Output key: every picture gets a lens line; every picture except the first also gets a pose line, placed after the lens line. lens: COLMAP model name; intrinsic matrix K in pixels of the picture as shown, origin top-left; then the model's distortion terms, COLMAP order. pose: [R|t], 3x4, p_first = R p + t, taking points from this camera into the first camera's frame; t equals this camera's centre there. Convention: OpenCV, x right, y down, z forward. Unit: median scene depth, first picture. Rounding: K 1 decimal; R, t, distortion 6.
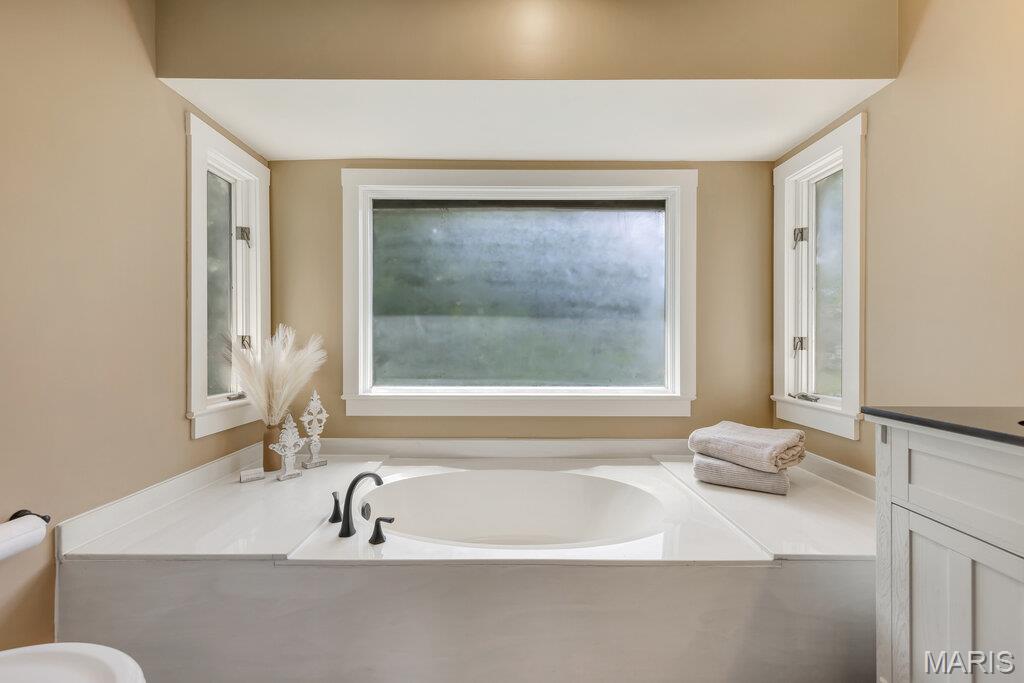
lens RADIAL K [[404.1, 0, 510.1], [0, 404.1, 341.4], [0, 0, 1]] dist [0.001416, 0.000253]
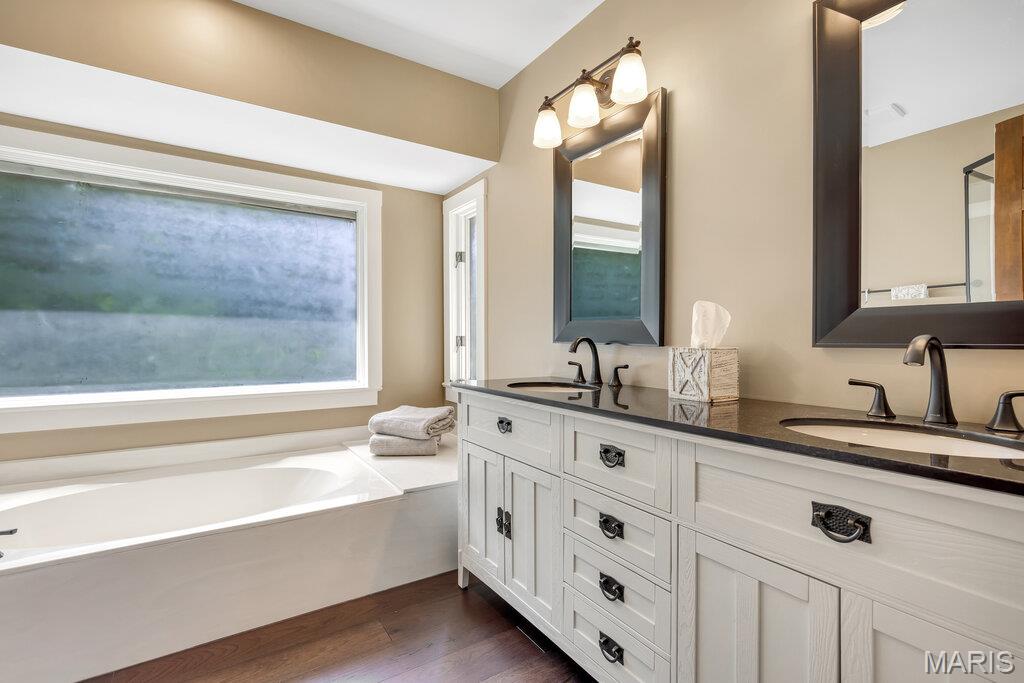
lens RADIAL K [[452.5, 0, 516.6], [0, 452.5, 344.1], [0, 0, 1]] dist [0.000654, -0.000318]
pose [[0.827277, -0.007870, 0.561739, 0.050603], [0.002206, 0.999940, 0.010761, -0.000790], [-0.561790, -0.007663, 0.827244, -0.293507]]
